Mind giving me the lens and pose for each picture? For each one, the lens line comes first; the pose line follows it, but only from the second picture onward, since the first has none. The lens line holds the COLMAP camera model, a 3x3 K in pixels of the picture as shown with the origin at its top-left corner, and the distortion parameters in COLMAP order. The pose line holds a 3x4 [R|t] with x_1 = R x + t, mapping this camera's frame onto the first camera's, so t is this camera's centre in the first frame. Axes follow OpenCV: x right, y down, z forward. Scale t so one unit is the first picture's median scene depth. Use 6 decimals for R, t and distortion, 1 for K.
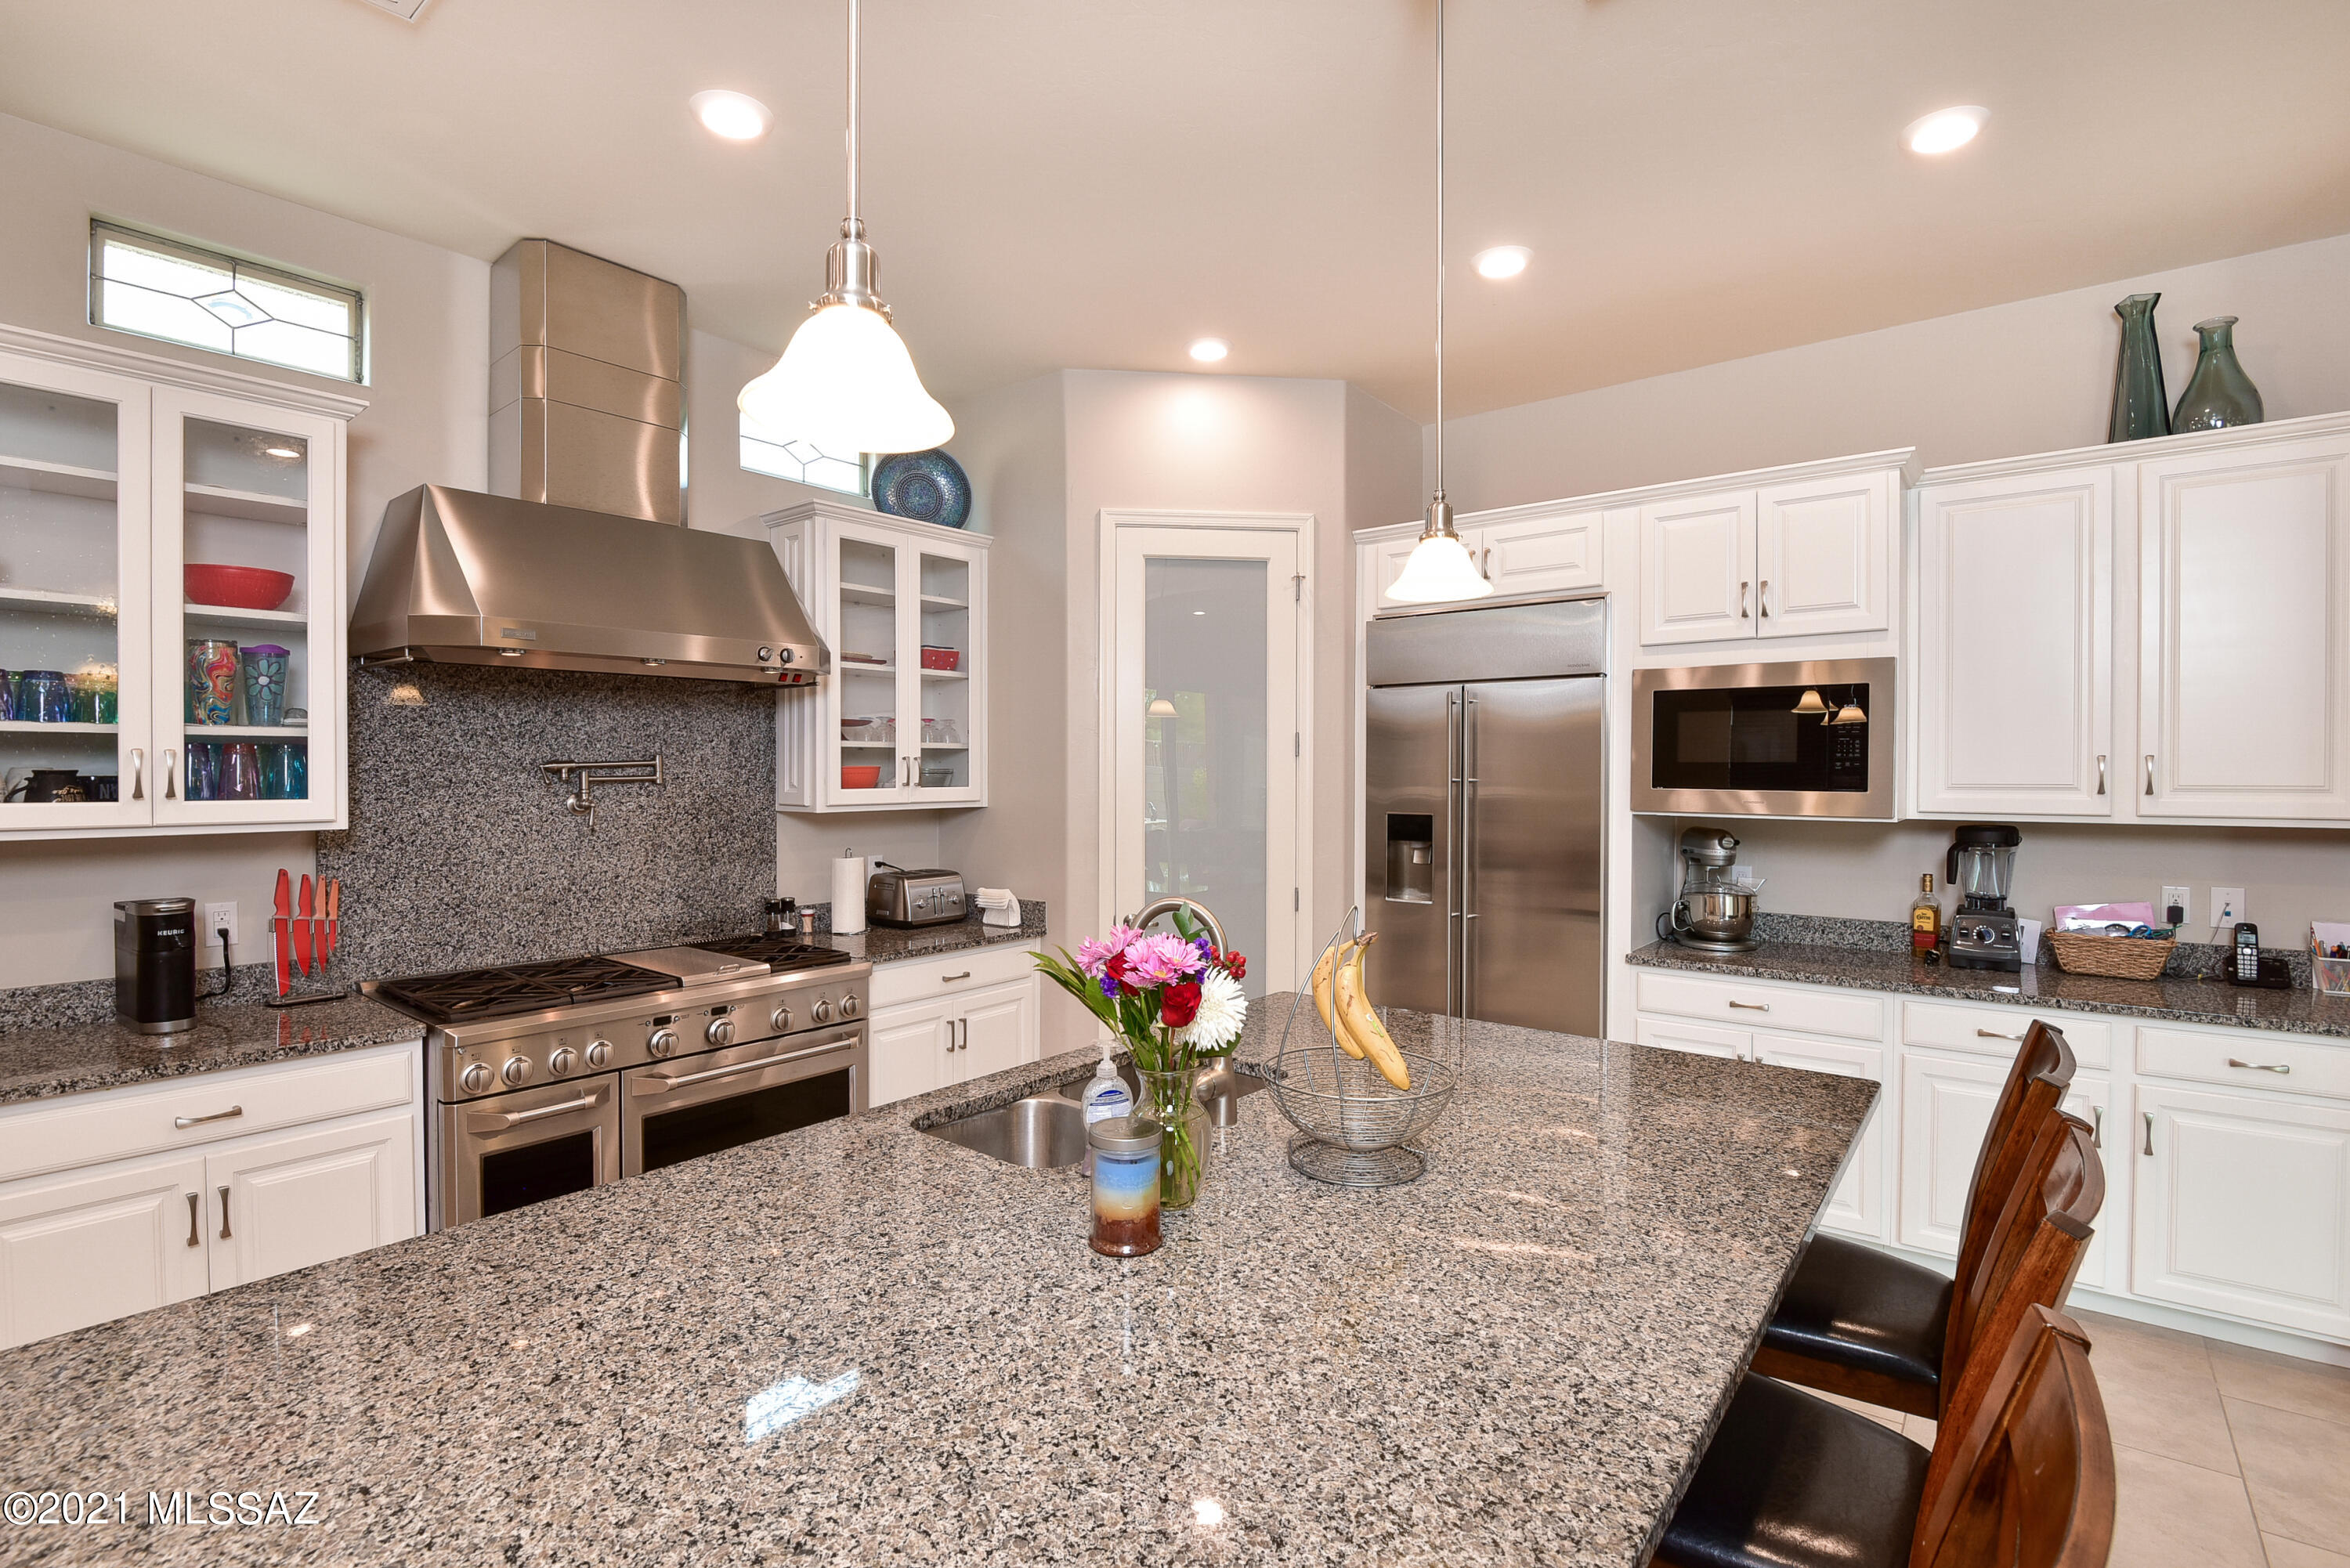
lens RADIAL K [[1084.9, 0, 1180.9], [0, 1084.9, 787.6], [0, 0, 1]] dist [-0.010947, -0.007325]
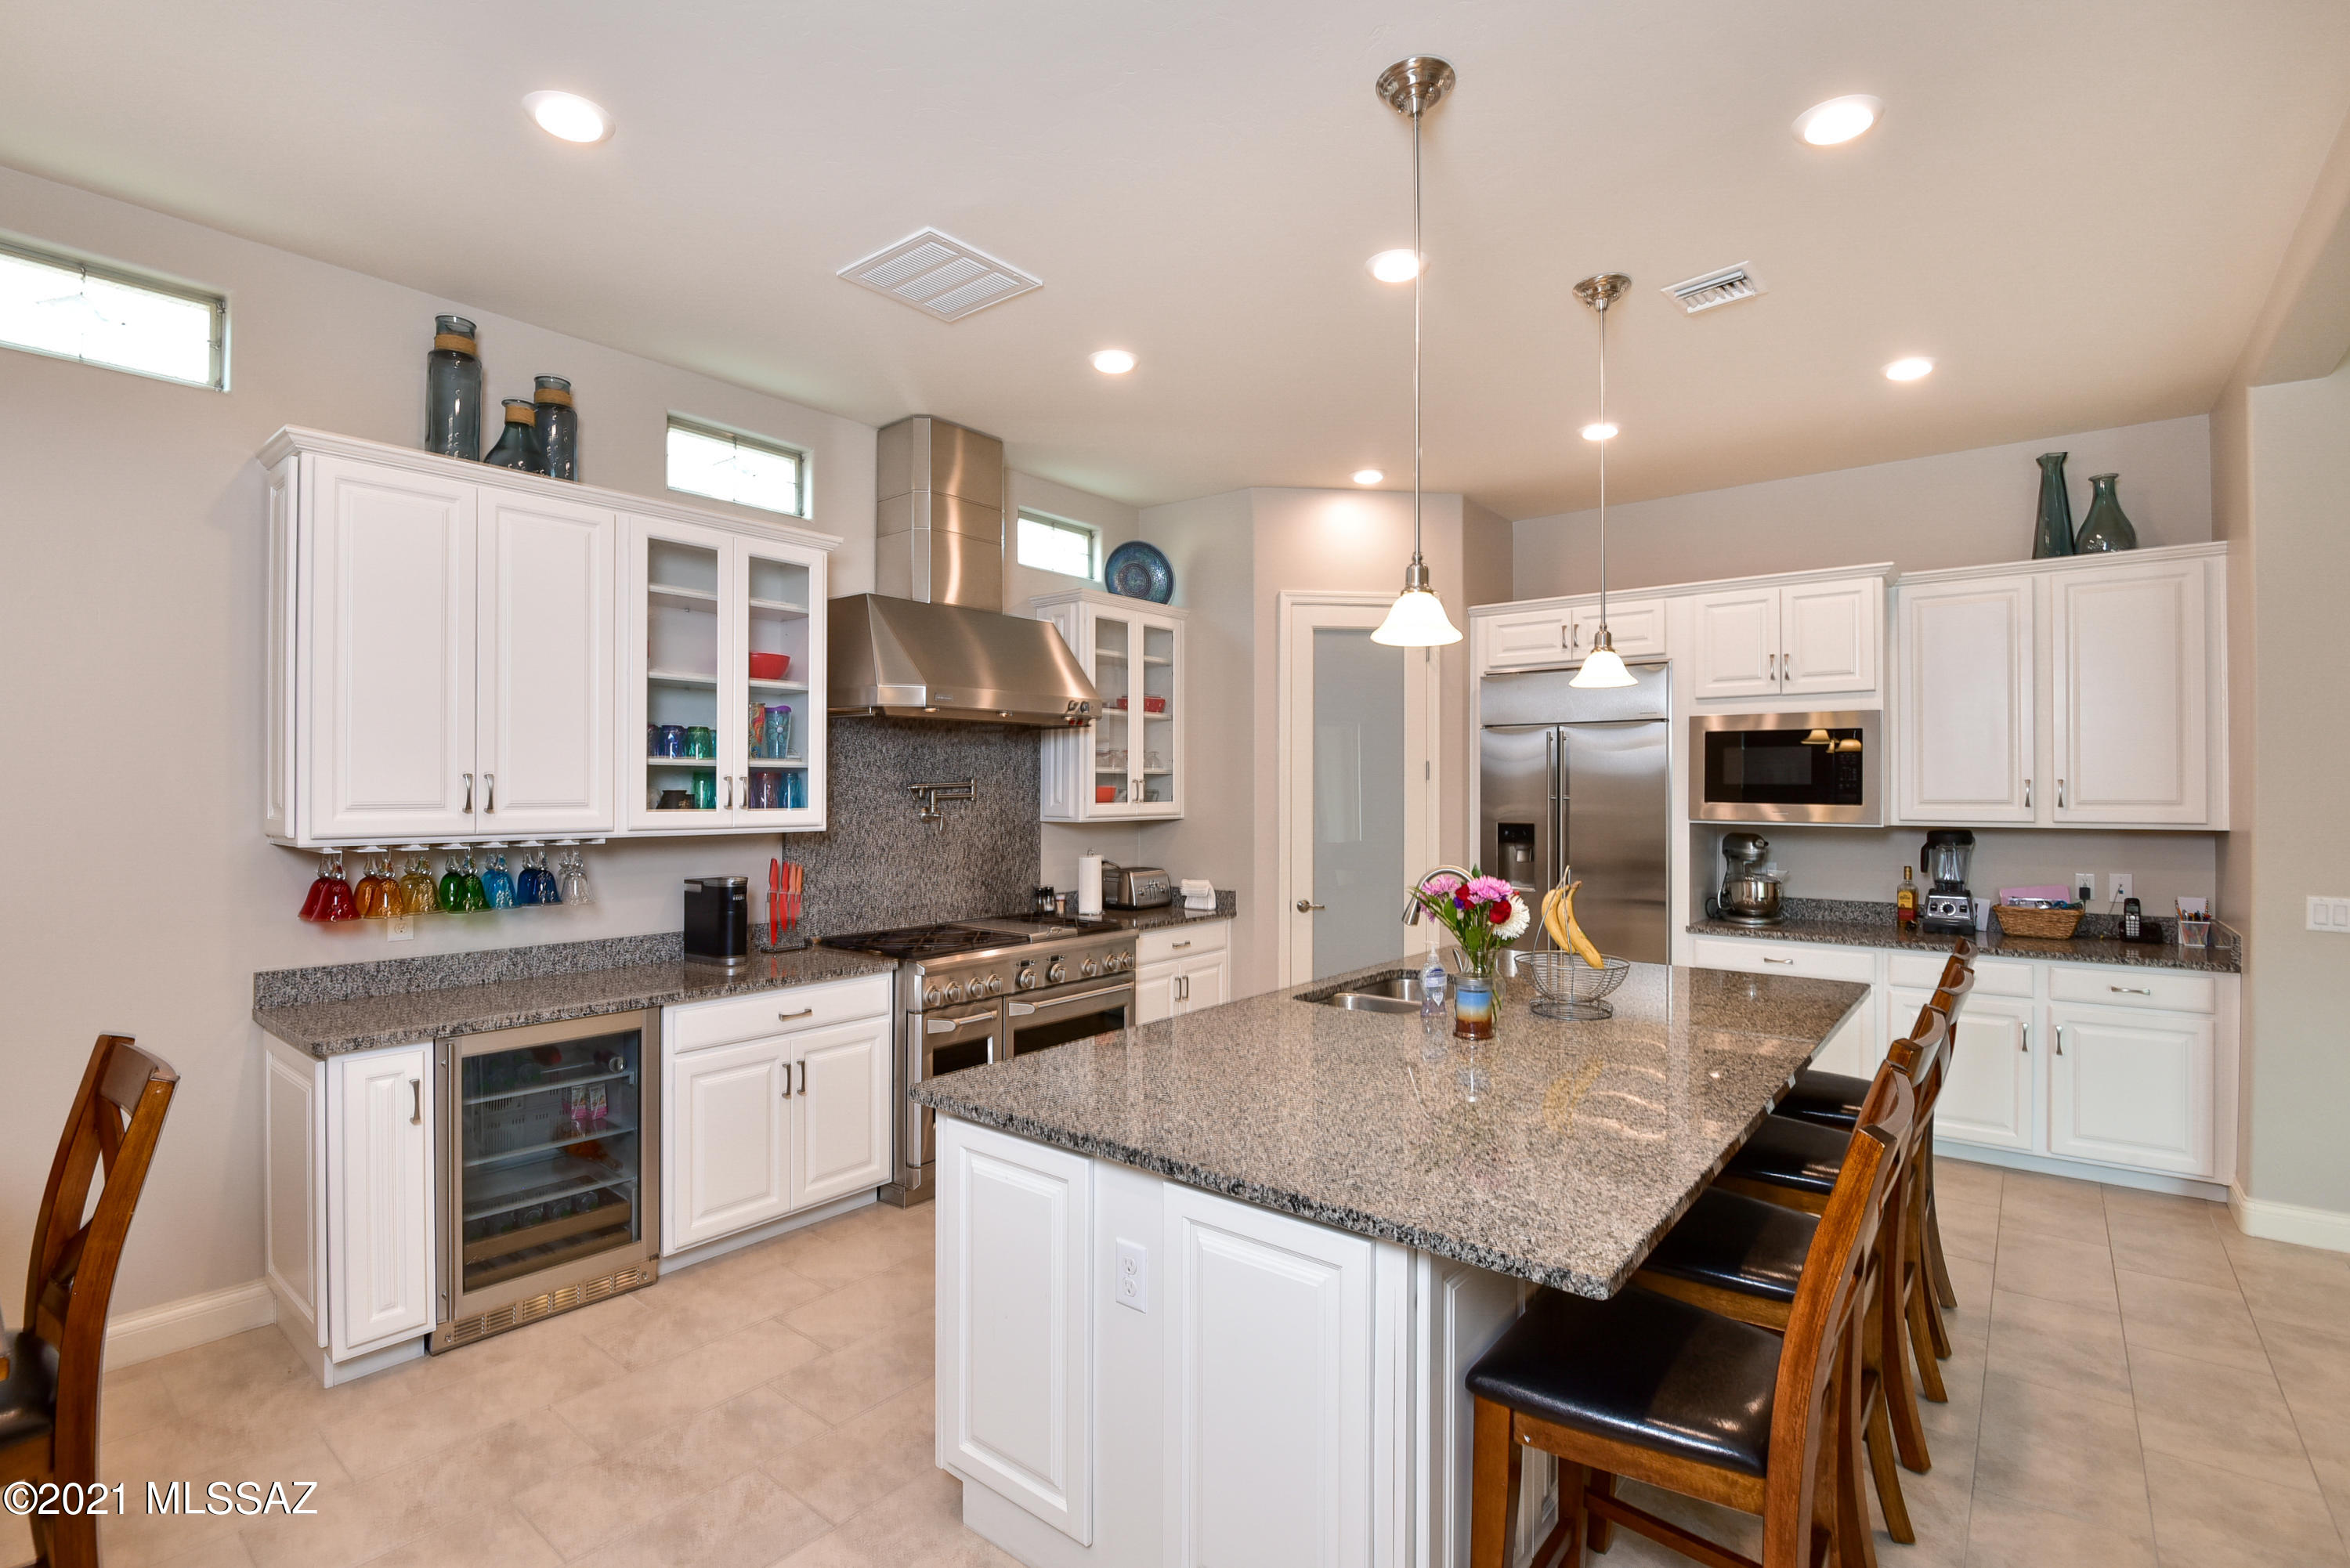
lens RADIAL K [[1084.9, 0, 1180.9], [0, 1084.9, 787.6], [0, 0, 1]] dist [-0.010947, -0.007325]
pose [[0.999998, 0.000174, -0.002121, -0.232176], [-0.000212, 0.999838, -0.018005, 0.005994], [0.002117, 0.018006, 0.999836, -0.381177]]
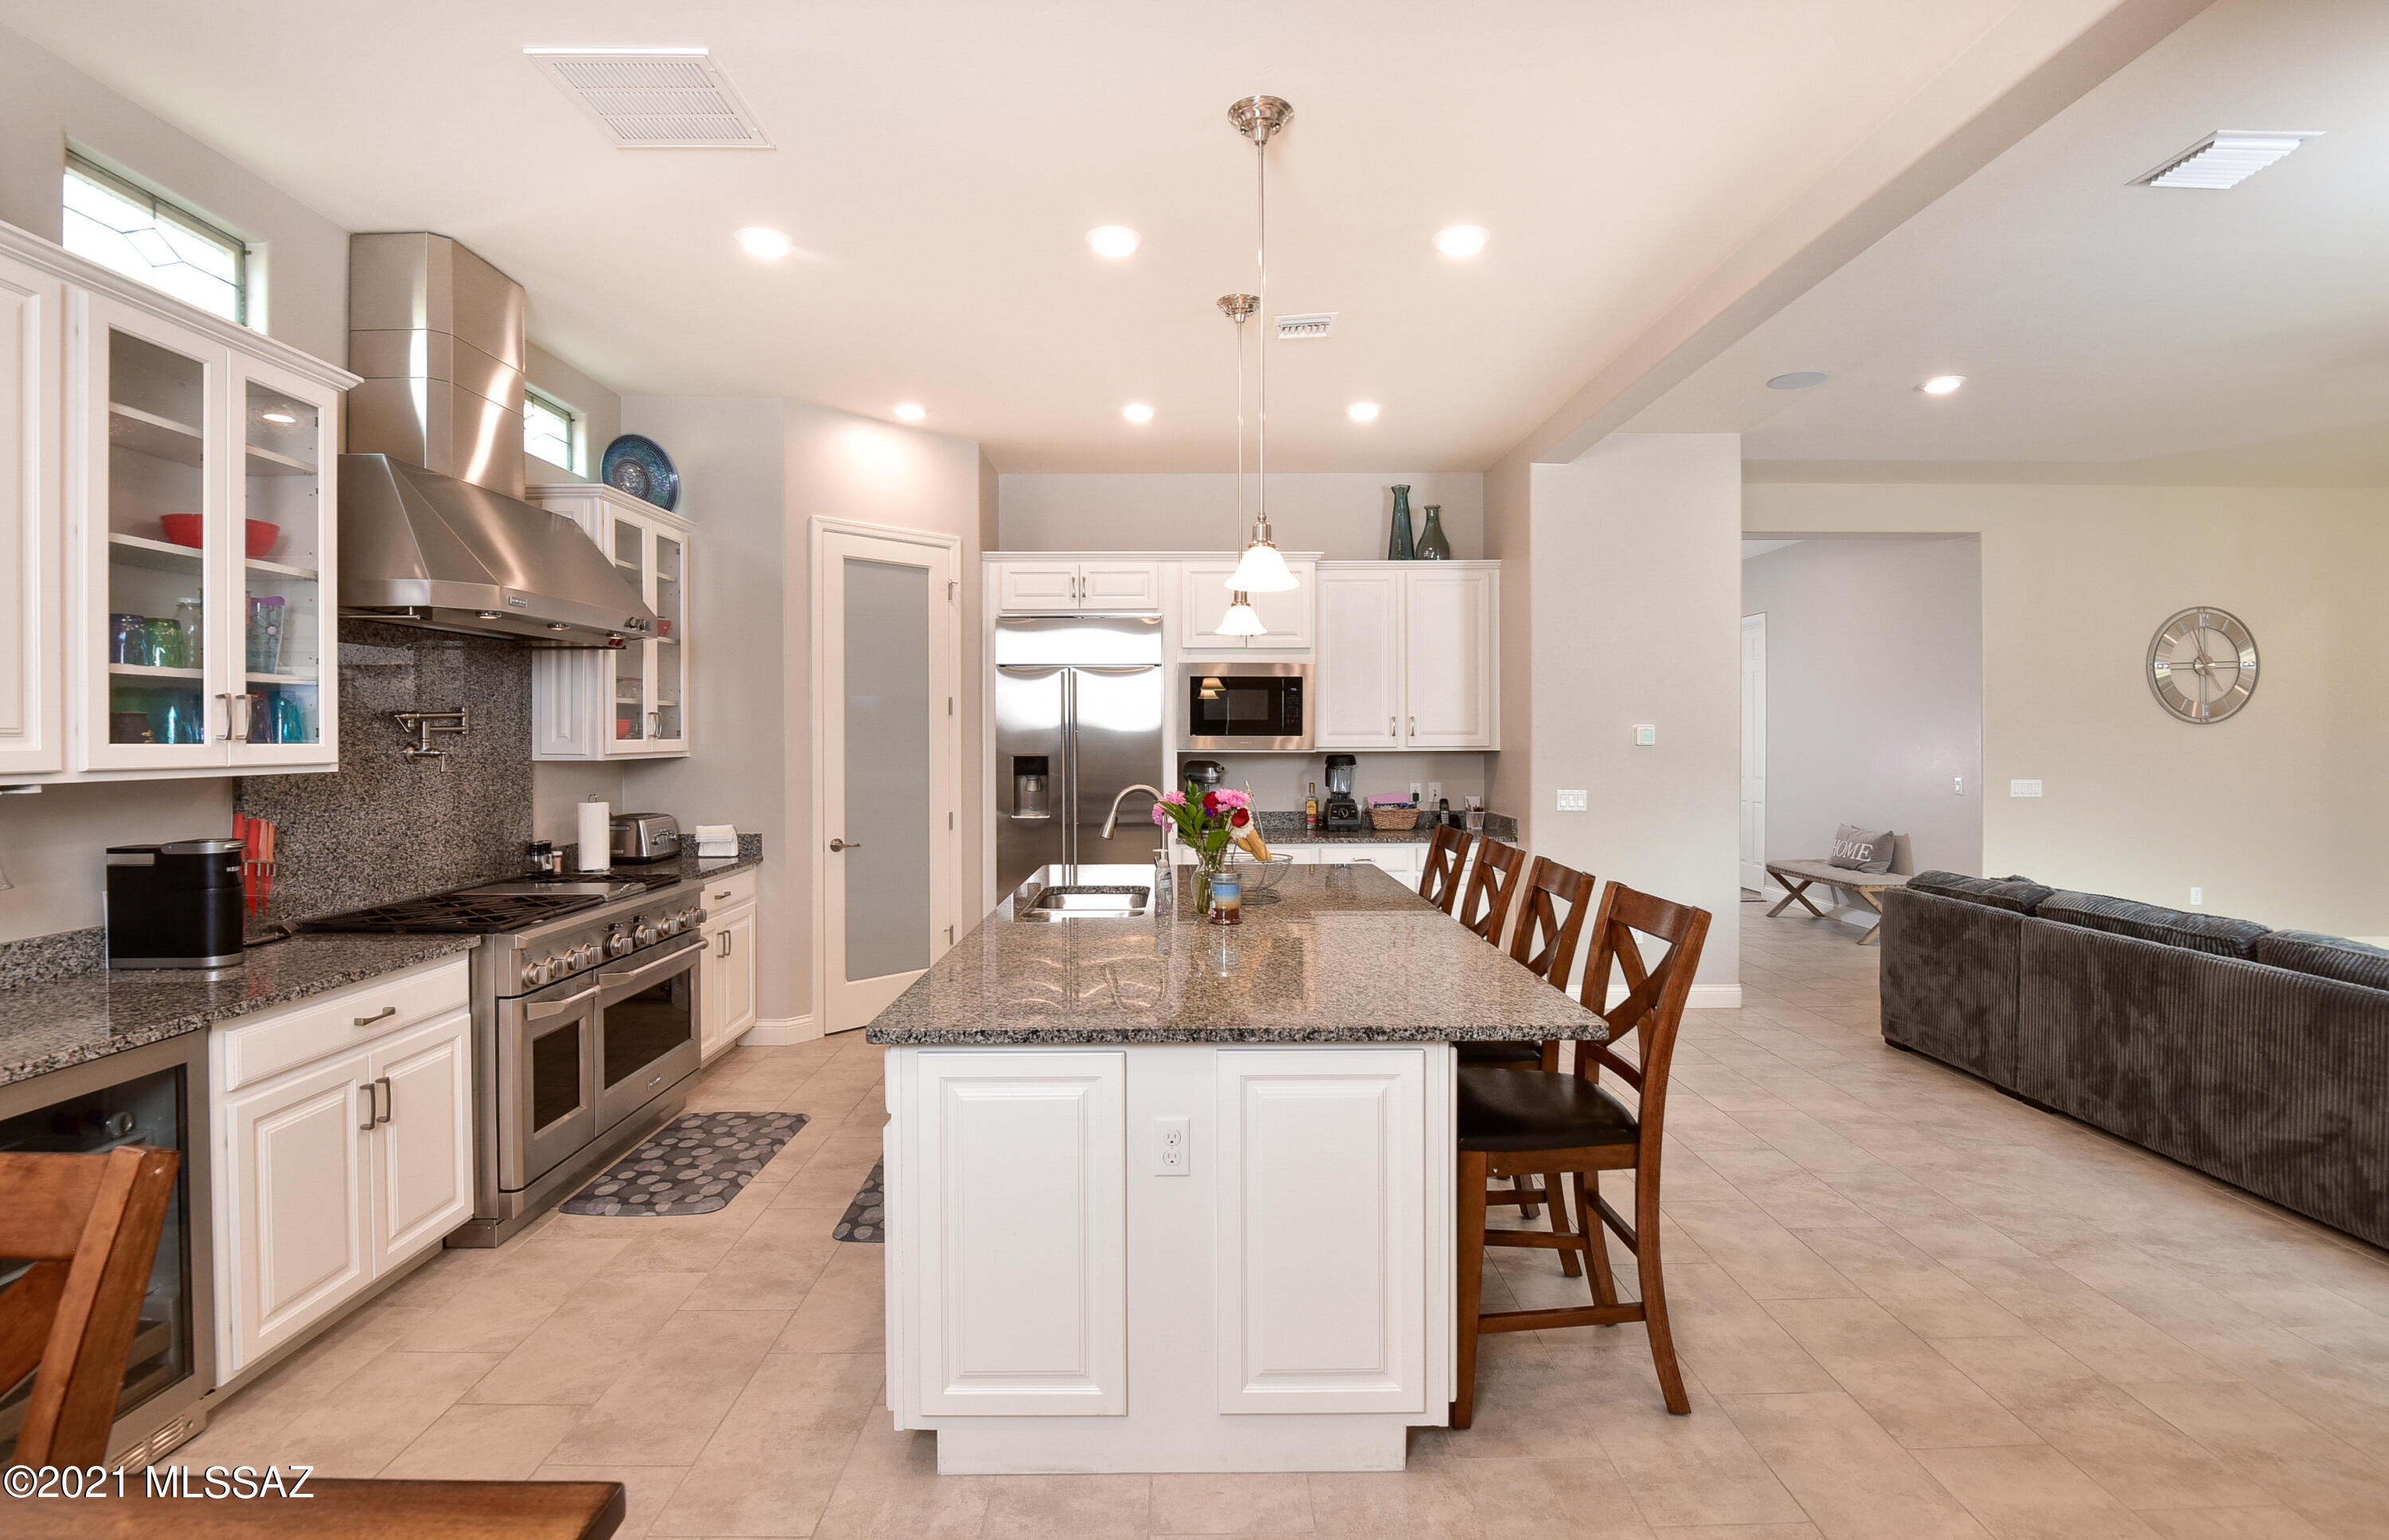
lens RADIAL K [[1094.5, 0, 1197.7], [0, 1094.5, 745.9], [0, 0, 1]] dist [-0.000443, -0.015608]
pose [[0.773756, -0.008383, 0.633428, -0.641458], [0.013642, 0.999901, -0.003431, 0.022941], [-0.633337, 0.011296, 0.773794, -0.308427]]
